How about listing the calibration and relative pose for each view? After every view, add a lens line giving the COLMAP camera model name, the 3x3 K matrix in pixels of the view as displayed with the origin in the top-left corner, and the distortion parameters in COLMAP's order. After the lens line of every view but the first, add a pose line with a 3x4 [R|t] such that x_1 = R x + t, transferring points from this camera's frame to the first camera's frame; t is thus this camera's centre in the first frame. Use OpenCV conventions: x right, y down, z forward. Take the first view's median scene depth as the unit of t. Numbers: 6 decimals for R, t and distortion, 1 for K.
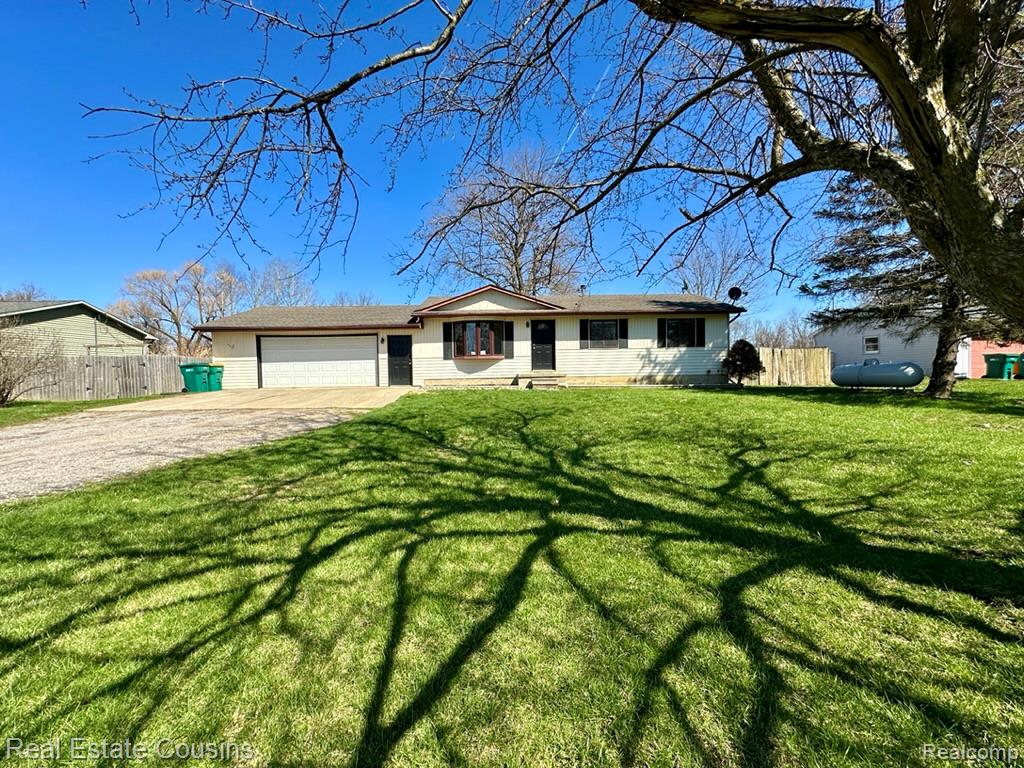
lens RADIAL K [[415.4, 0, 512.0], [0, 415.4, 384.0], [0, 0, 1]] dist [-0.001408, 0.000136]
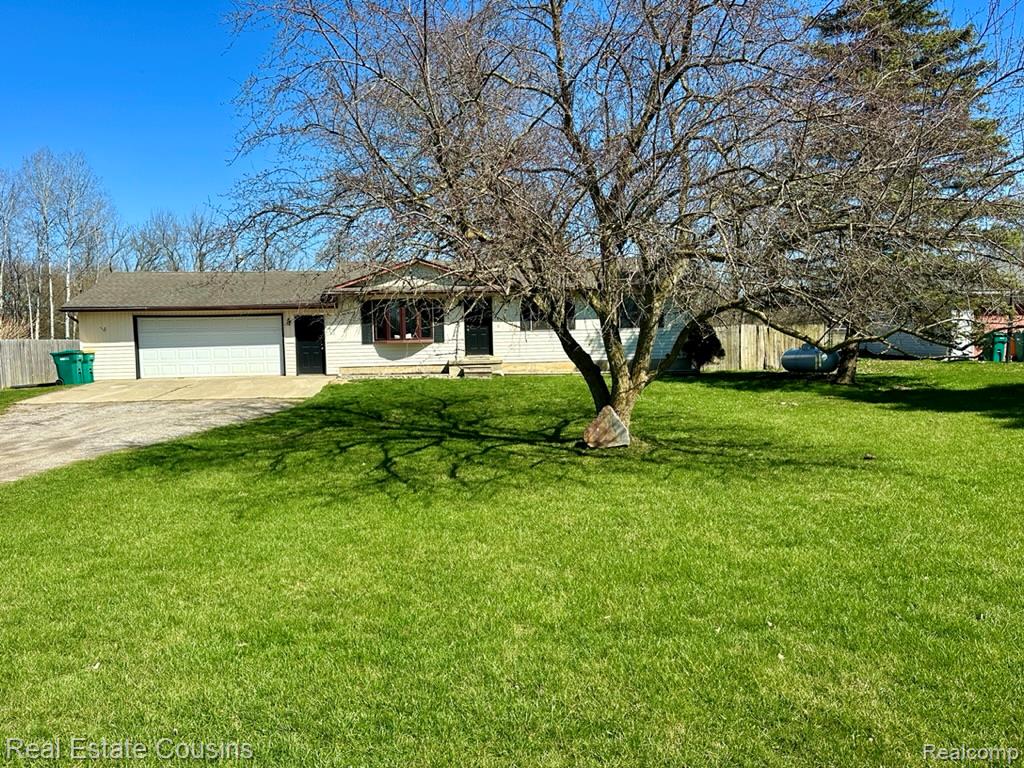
lens RADIAL K [[811.4, 0, 512.0], [0, 811.4, 384.0], [0, 0, 1]] dist [0.133471, -0.217757]
pose [[0.998284, -0.009476, 0.057792, 0.046504], [0.008005, 0.999639, 0.025637, -0.016842], [-0.058014, -0.025131, 0.997999, -0.704672]]
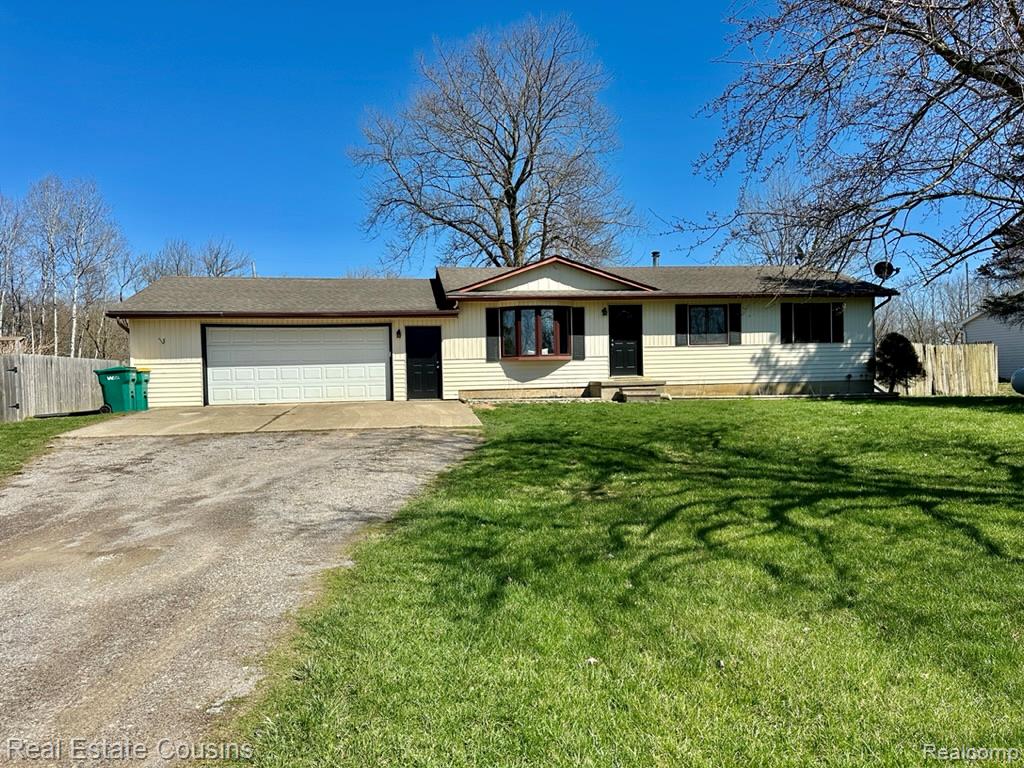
lens RADIAL K [[720.2, 0, 512.0], [0, 720.2, 384.0], [0, 0, 1]] dist [0.112062, -0.145339]
pose [[0.992432, -0.006242, 0.122633, -0.271706], [0.008997, 0.999719, -0.021923, 0.005827], [-0.122461, 0.022860, 0.992210, -0.201948]]
